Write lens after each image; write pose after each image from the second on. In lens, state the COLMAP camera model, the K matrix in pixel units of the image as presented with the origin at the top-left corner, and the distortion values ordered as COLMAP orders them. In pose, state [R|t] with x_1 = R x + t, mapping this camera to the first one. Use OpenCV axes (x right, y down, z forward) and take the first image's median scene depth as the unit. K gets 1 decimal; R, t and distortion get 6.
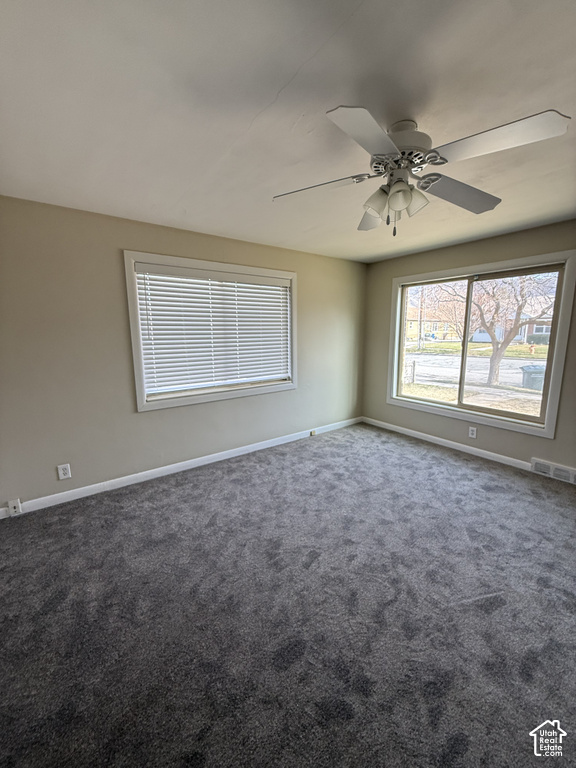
lens RADIAL K [[304.3, 0, 288.0], [0, 304.3, 384.0], [0, 0, 1]] dist [0.001021, 0.000158]
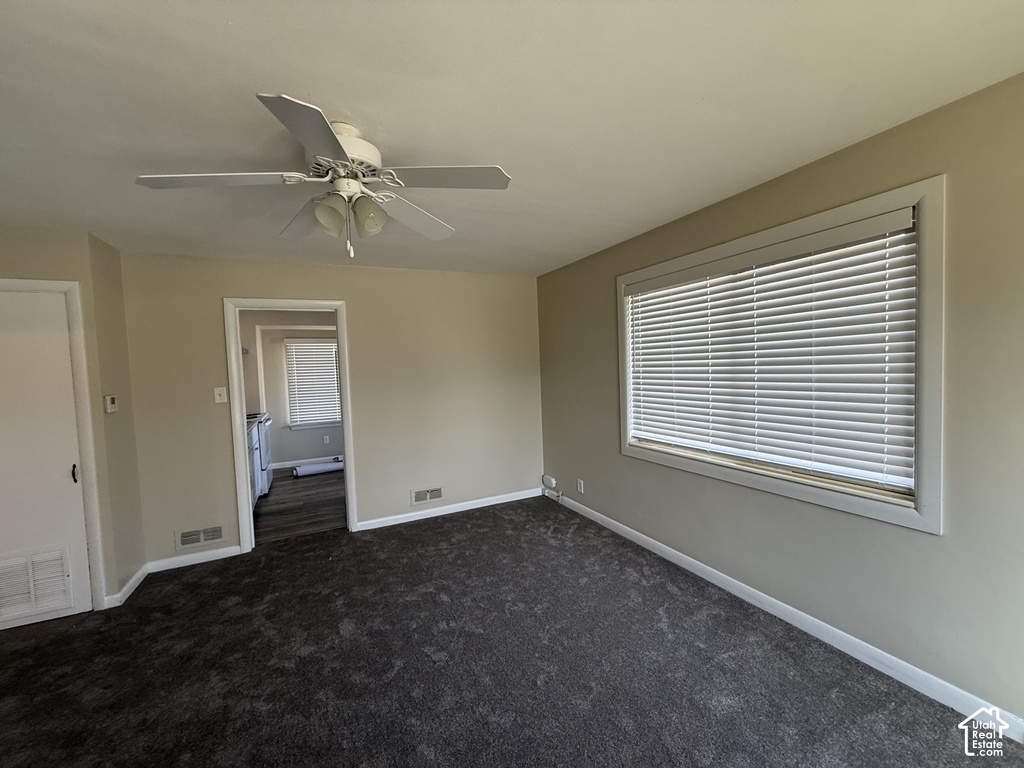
lens RADIAL K [[405.7, 0, 512.0], [0, 405.7, 384.0], [0, 0, 1]] dist [0.001021, 0.000158]
pose [[-0.169075, 0.056566, -0.983979, 0.635277], [-0.130416, 0.988289, 0.079223, -0.143389], [0.976937, 0.141721, -0.159718, 0.774662]]
